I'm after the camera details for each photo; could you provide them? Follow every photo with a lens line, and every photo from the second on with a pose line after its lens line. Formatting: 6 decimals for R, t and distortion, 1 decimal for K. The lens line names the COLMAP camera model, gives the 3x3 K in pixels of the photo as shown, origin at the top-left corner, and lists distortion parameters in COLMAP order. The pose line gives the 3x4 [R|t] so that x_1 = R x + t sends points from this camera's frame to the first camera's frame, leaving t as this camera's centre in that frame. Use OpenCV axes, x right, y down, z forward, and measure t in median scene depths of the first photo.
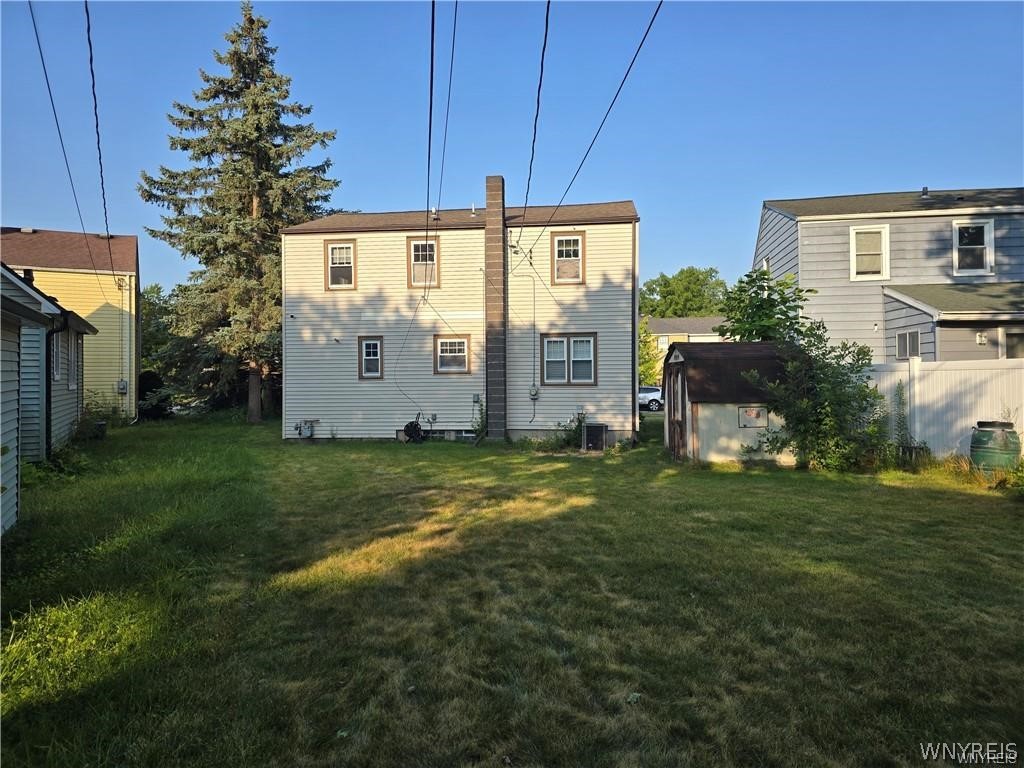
lens RADIAL K [[700.7, 0, 515.9], [0, 700.7, 365.5], [0, 0, 1]] dist [0.107078, -0.120486]
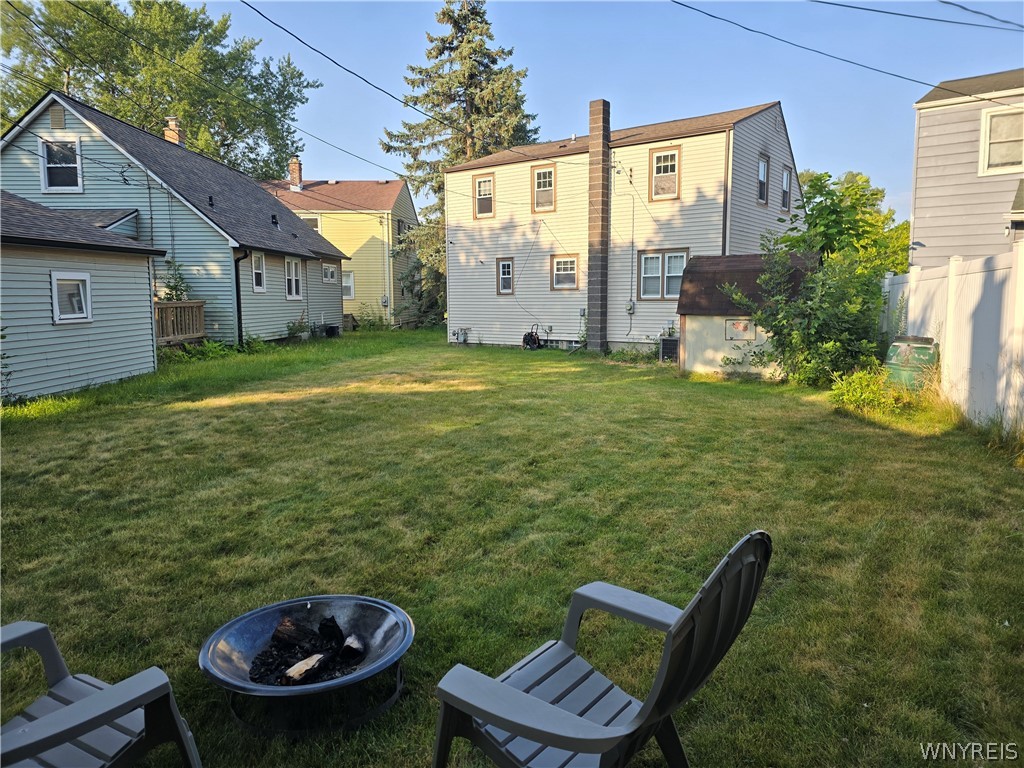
lens RADIAL K [[700.7, 0, 515.9], [0, 700.7, 365.5], [0, 0, 1]] dist [0.107078, -0.120486]
pose [[0.878302, 0.048726, -0.475617, 0.379630], [0.005199, 0.993761, 0.111410, 0.006534], [0.478079, -0.100324, 0.872569, -0.021700]]
